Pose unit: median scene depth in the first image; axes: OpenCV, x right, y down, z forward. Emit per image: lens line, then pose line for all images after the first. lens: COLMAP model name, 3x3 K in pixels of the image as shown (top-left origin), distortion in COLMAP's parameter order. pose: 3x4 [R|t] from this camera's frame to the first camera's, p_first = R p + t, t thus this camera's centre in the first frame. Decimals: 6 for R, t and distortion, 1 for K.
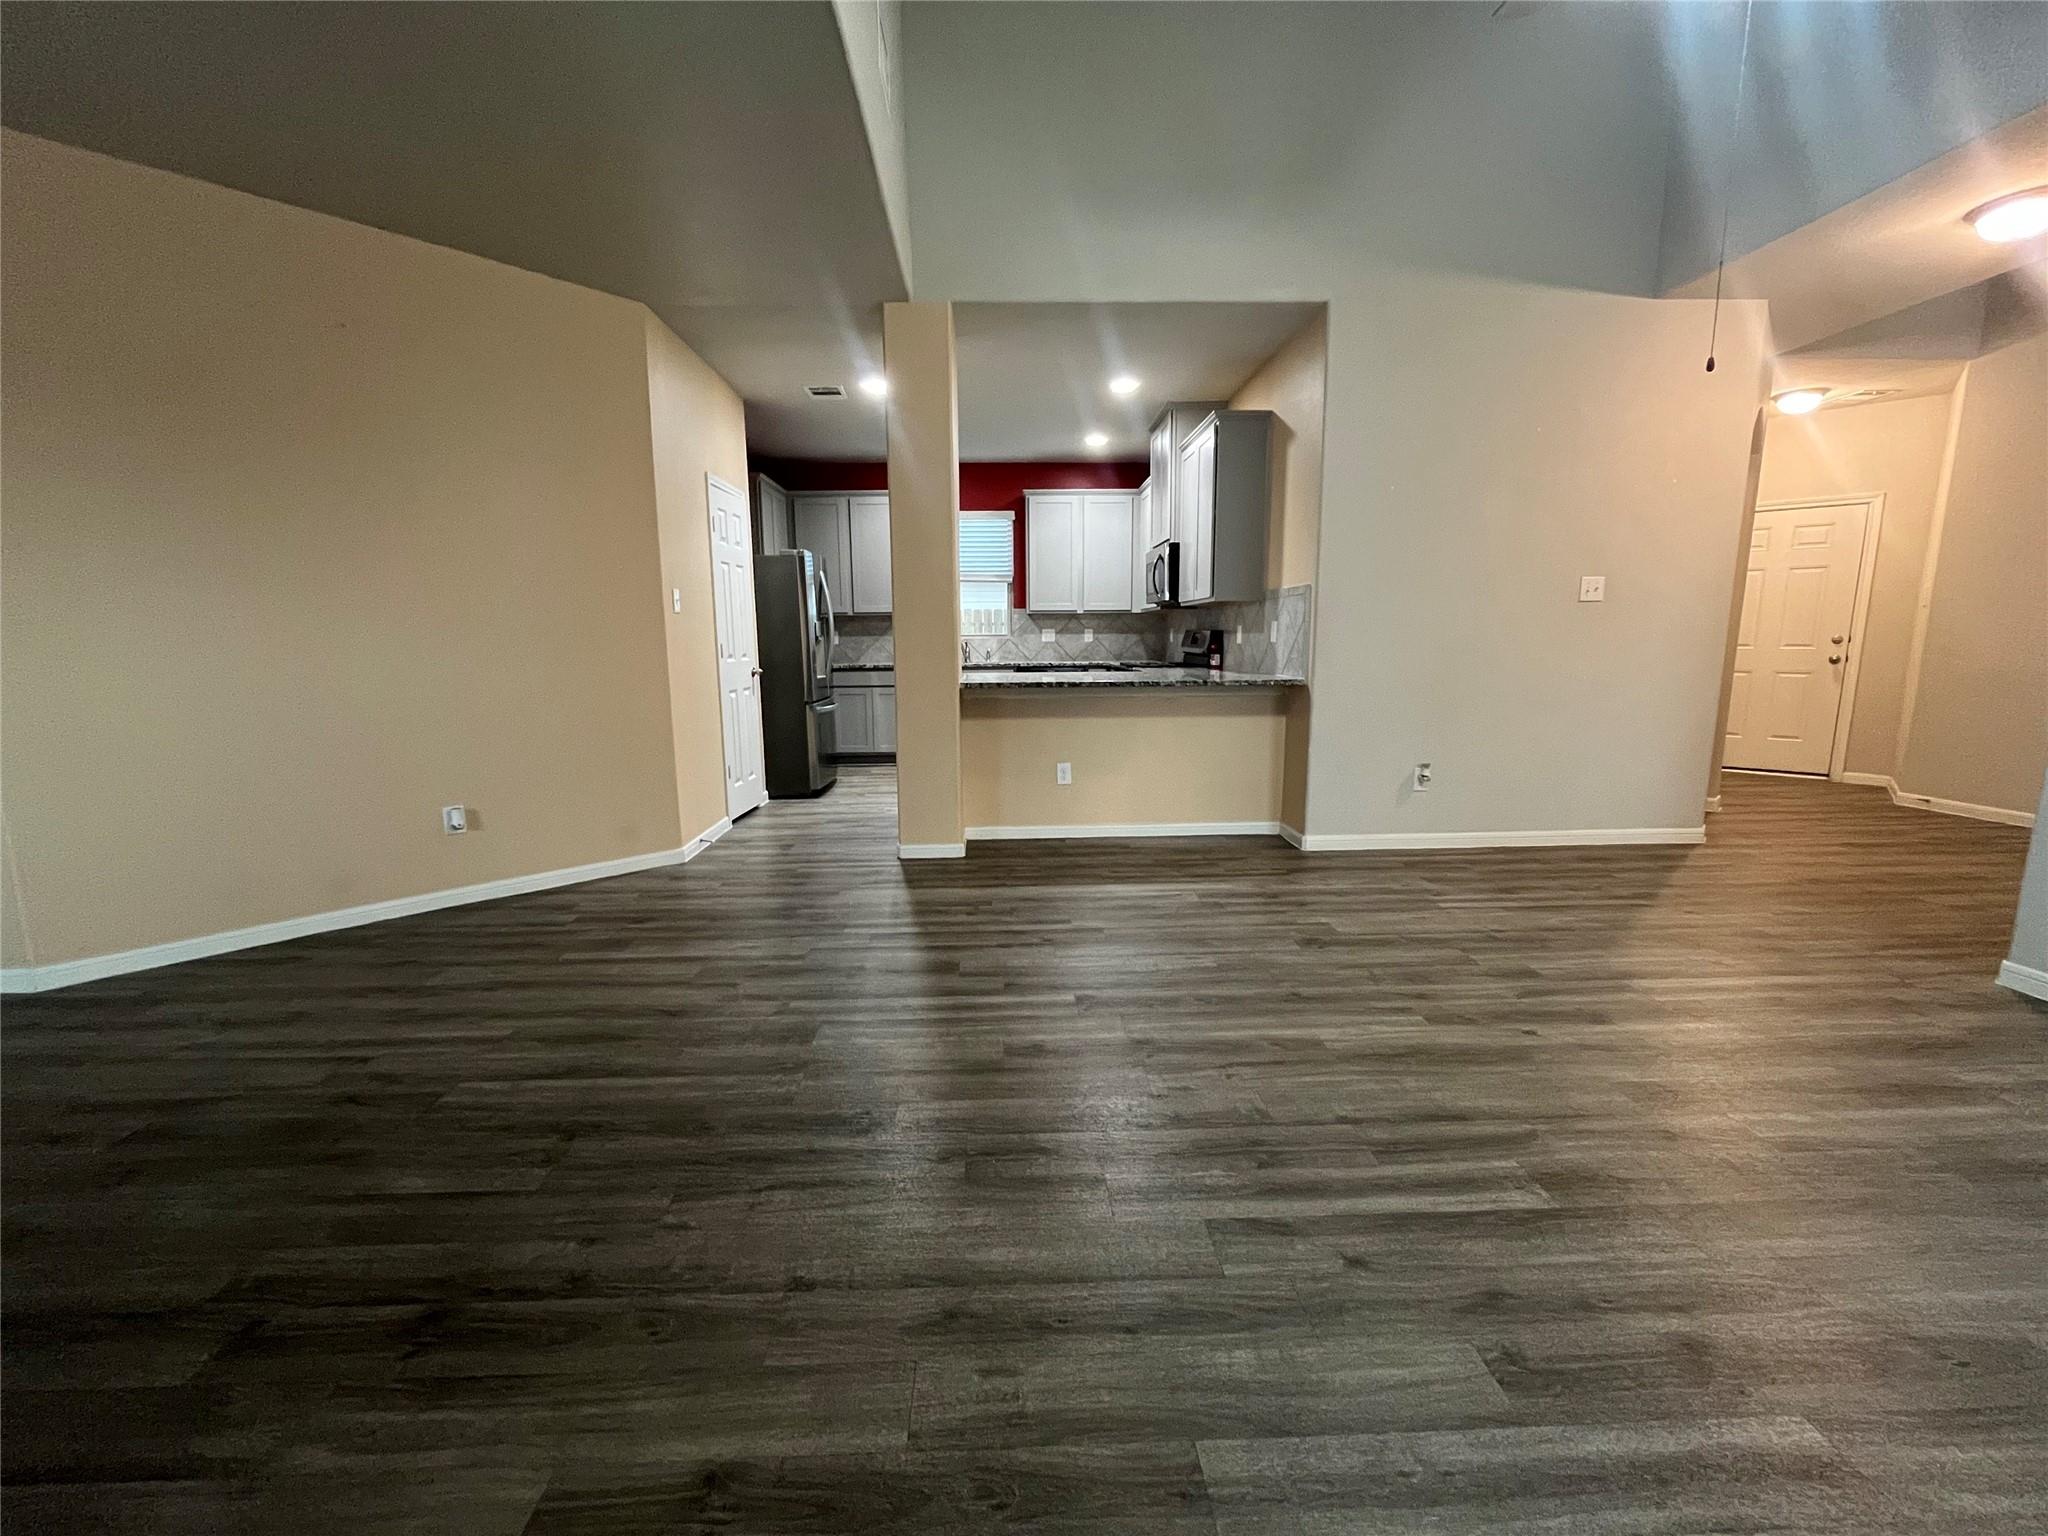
lens RADIAL K [[831.5, 0, 1019.6], [0, 831.5, 765.6], [0, 0, 1]] dist [-0.001956, 0.000280]
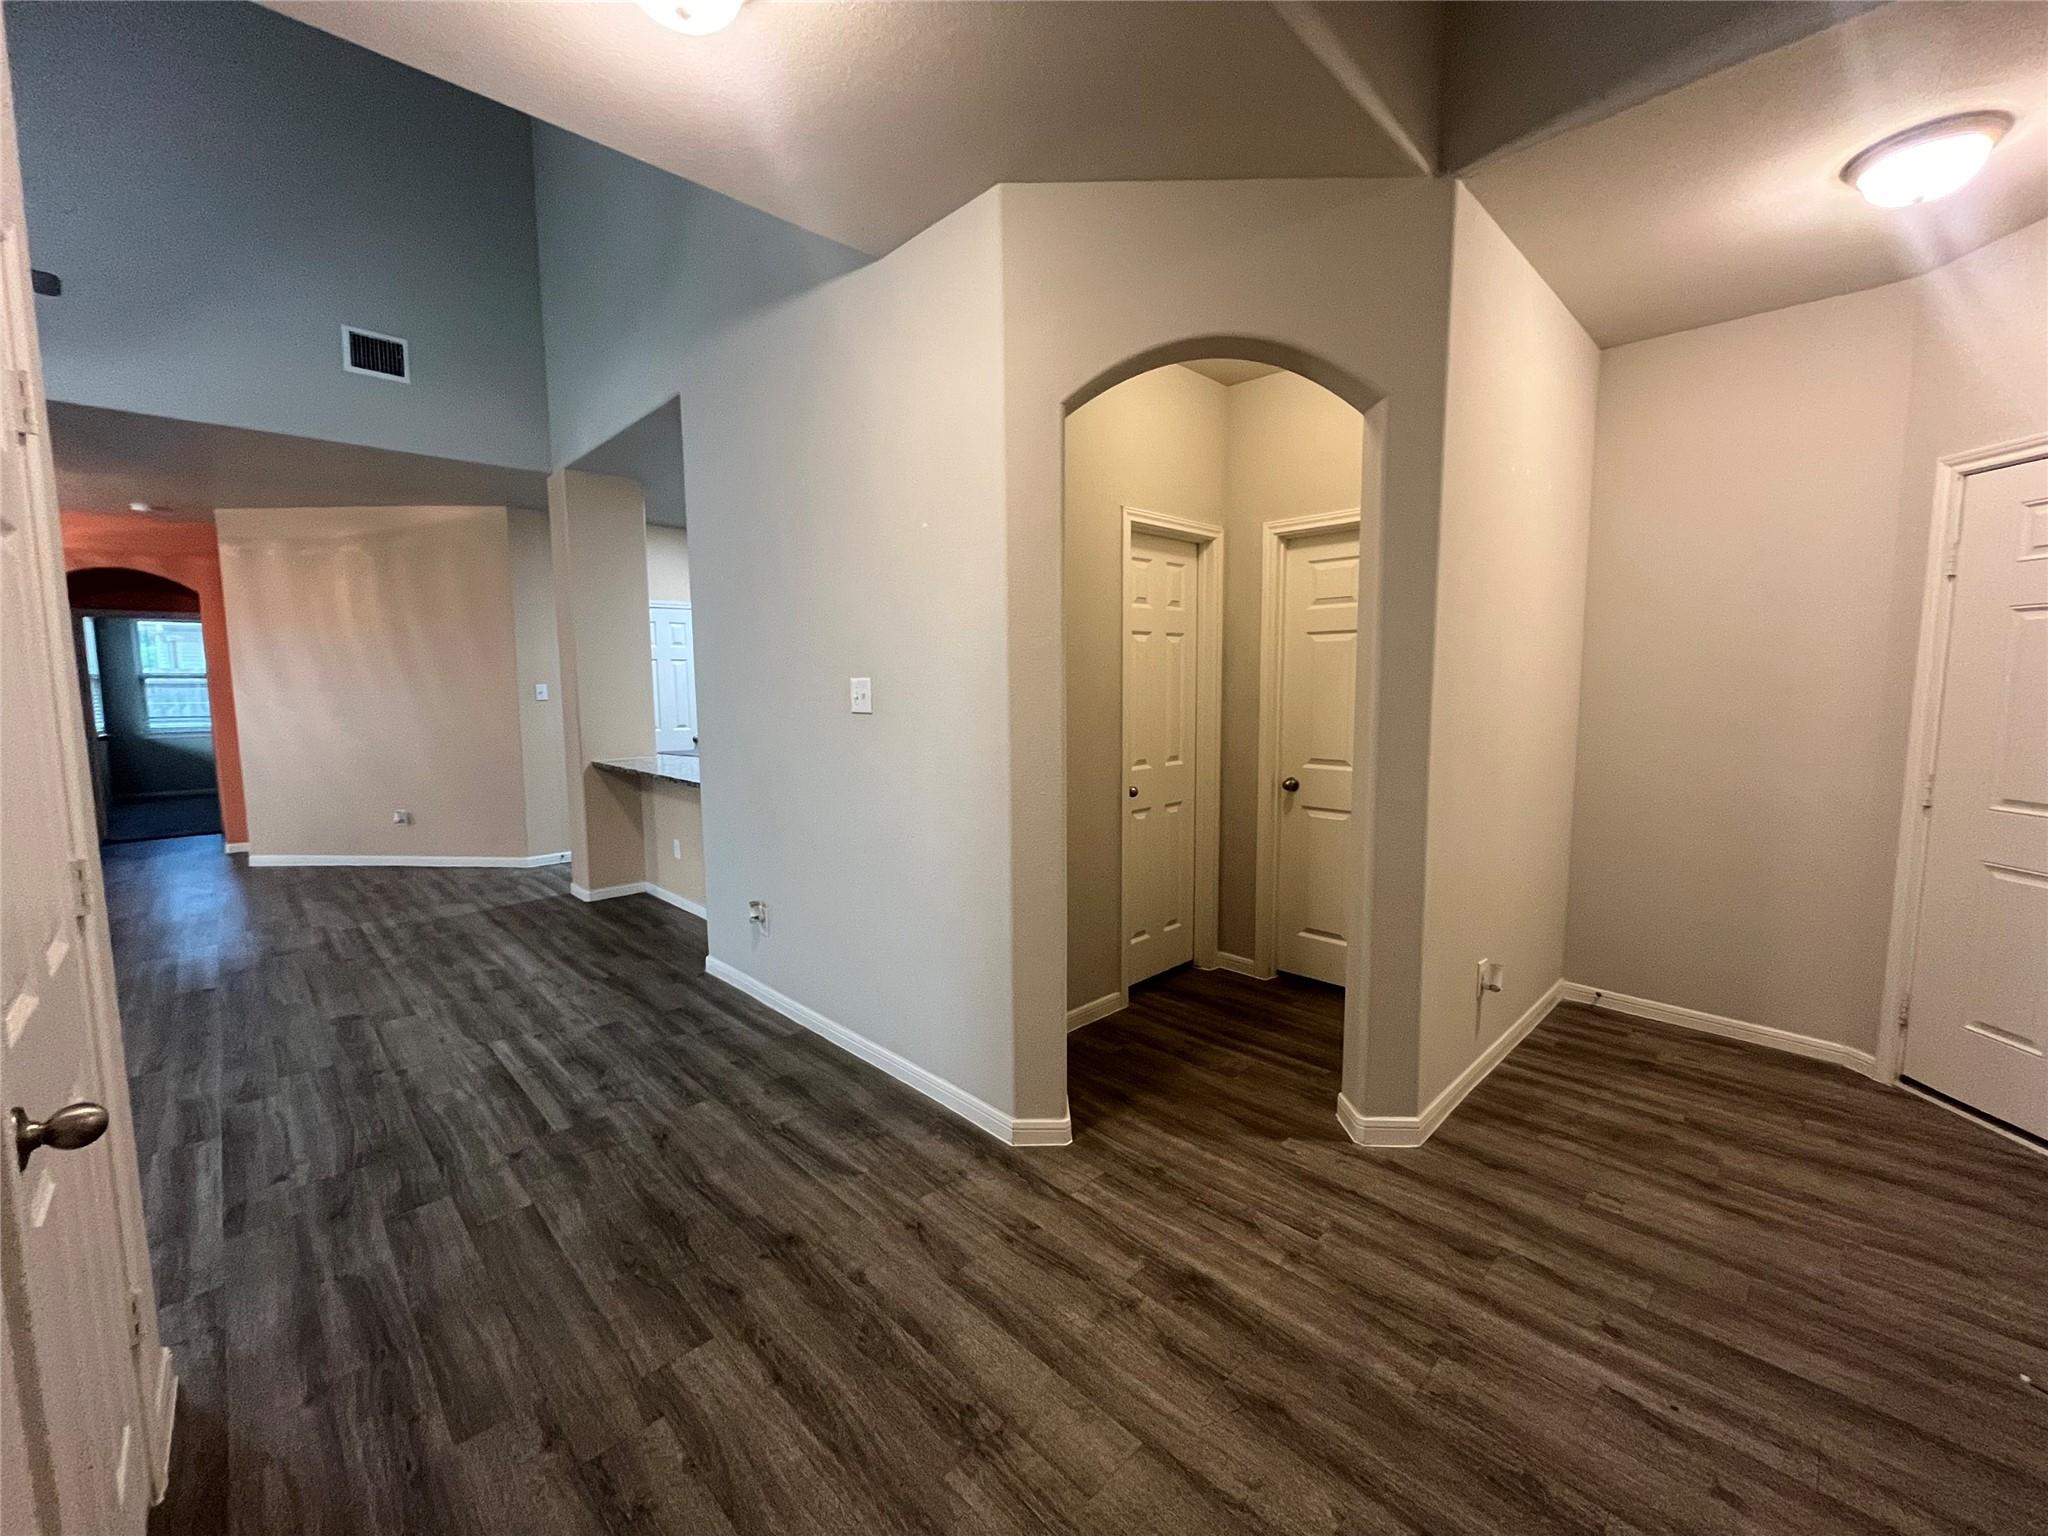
lens RADIAL K [[831.5, 0, 1019.6], [0, 831.5, 765.6], [0, 0, 1]] dist [-0.001956, 0.000280]
pose [[0.676073, 0.081747, -0.732286, 1.355757], [-0.120219, 0.992747, -0.000167, -0.180707], [0.726962, 0.088147, 0.680997, 0.669988]]
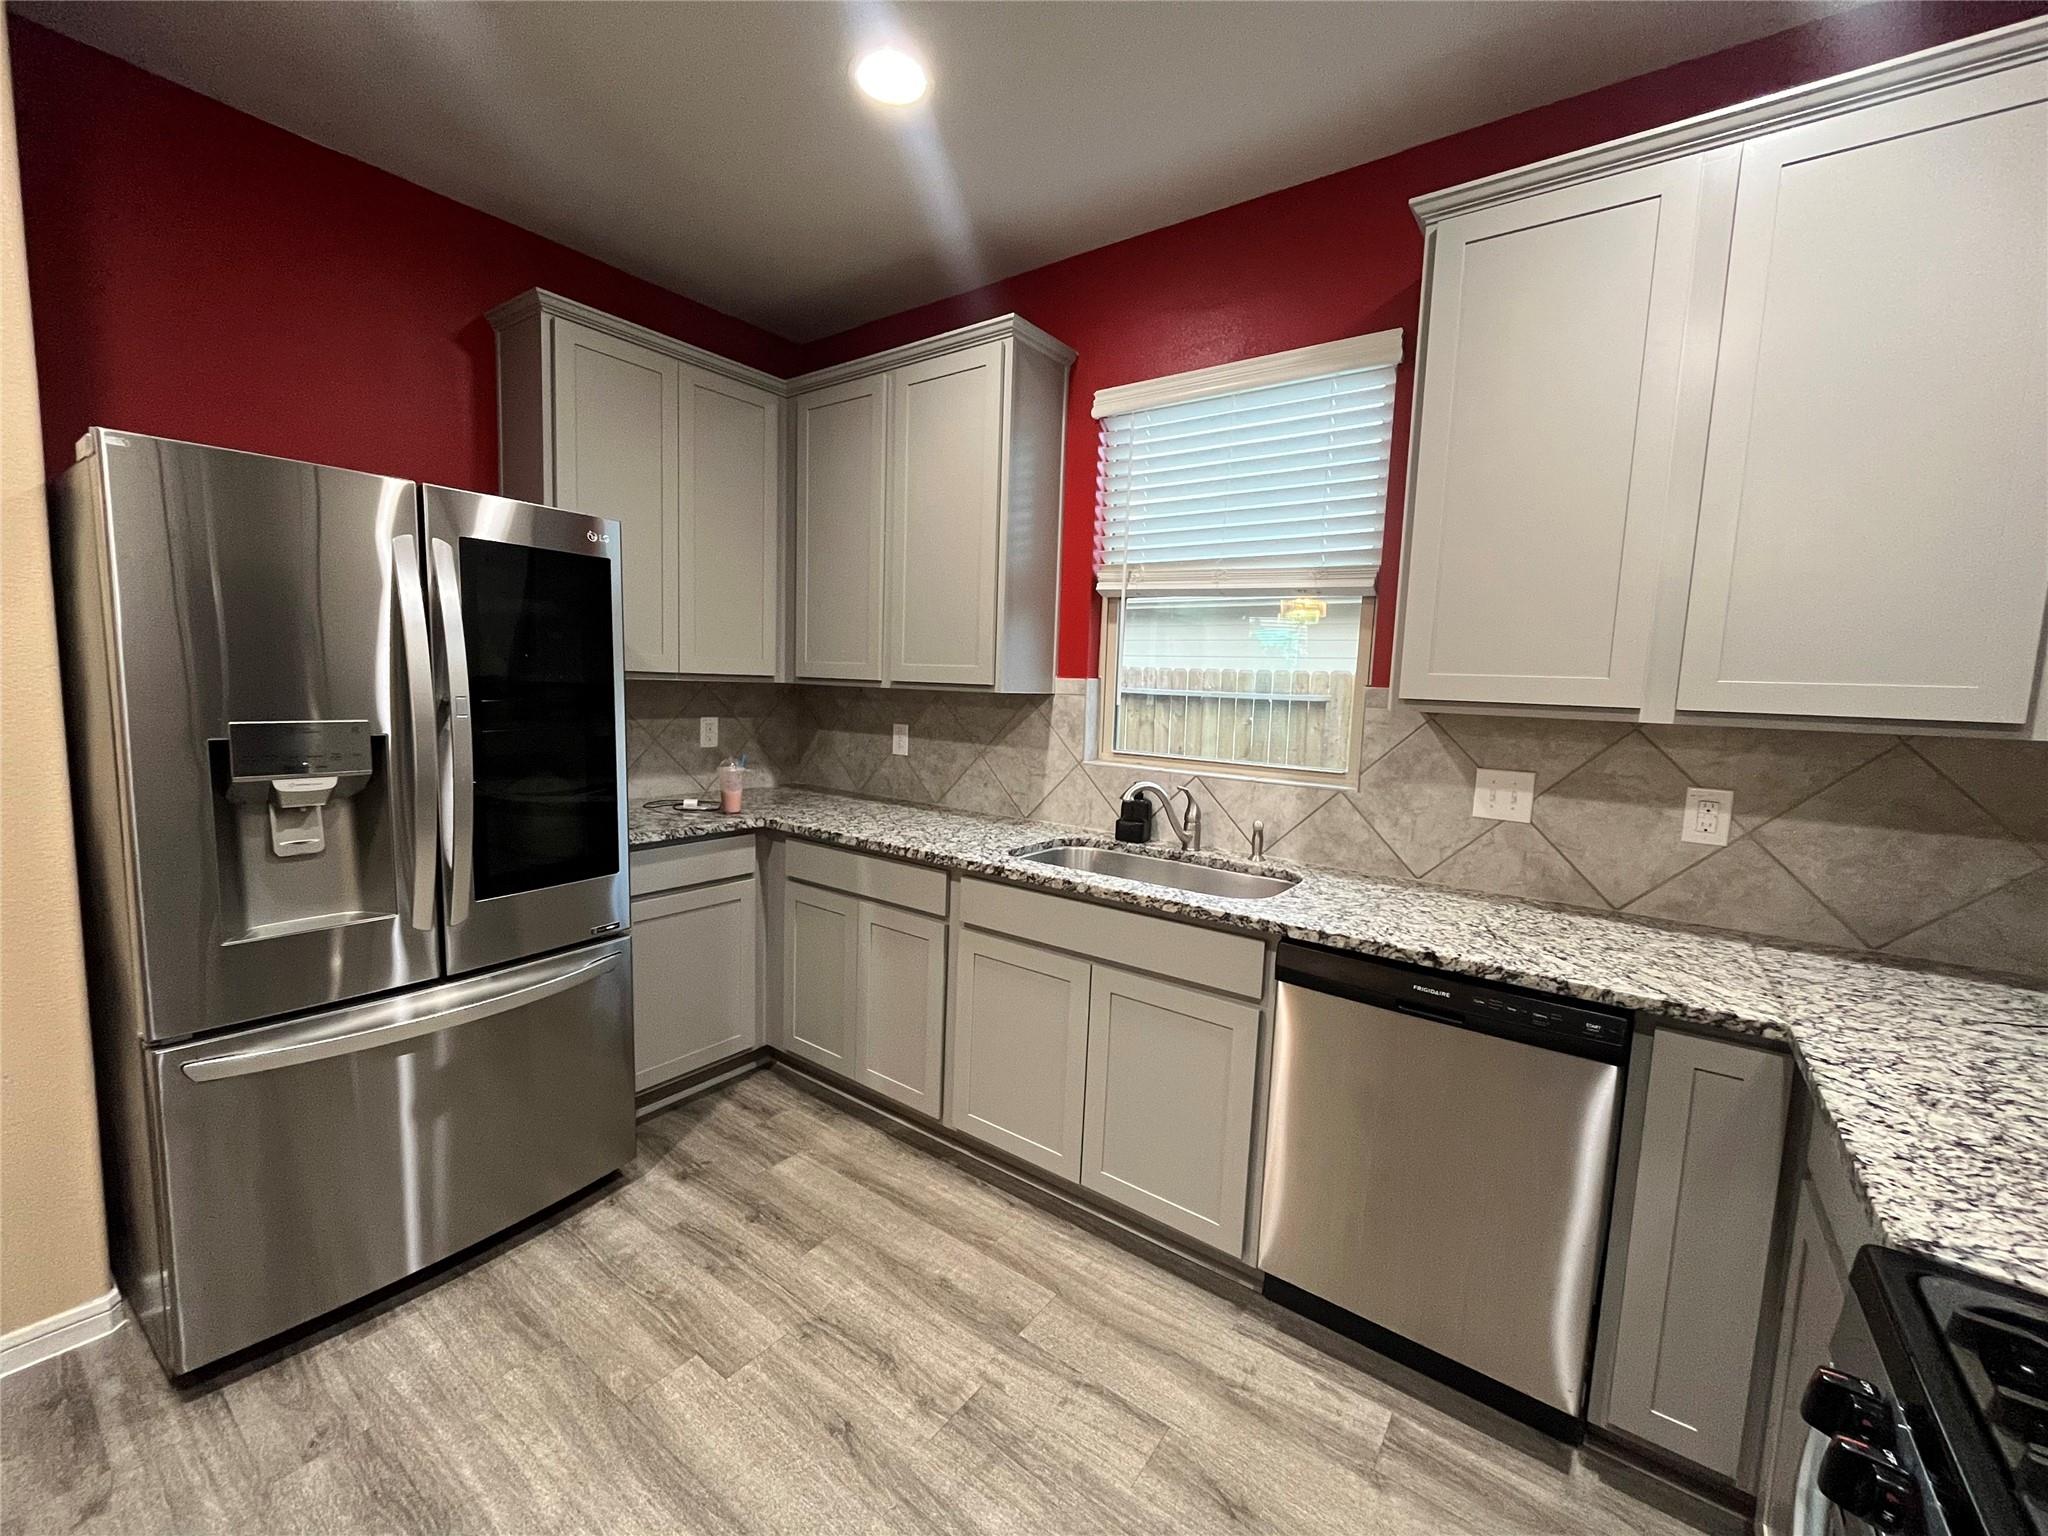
lens RADIAL K [[831.5, 0, 1019.6], [0, 831.5, 765.6], [0, 0, 1]] dist [-0.001956, 0.000280]
pose [[0.781618, 0.104102, -0.615009, 0.146766], [-0.145427, 0.989216, -0.017380, -0.276309], [0.606567, 0.103023, 0.788329, 1.399446]]
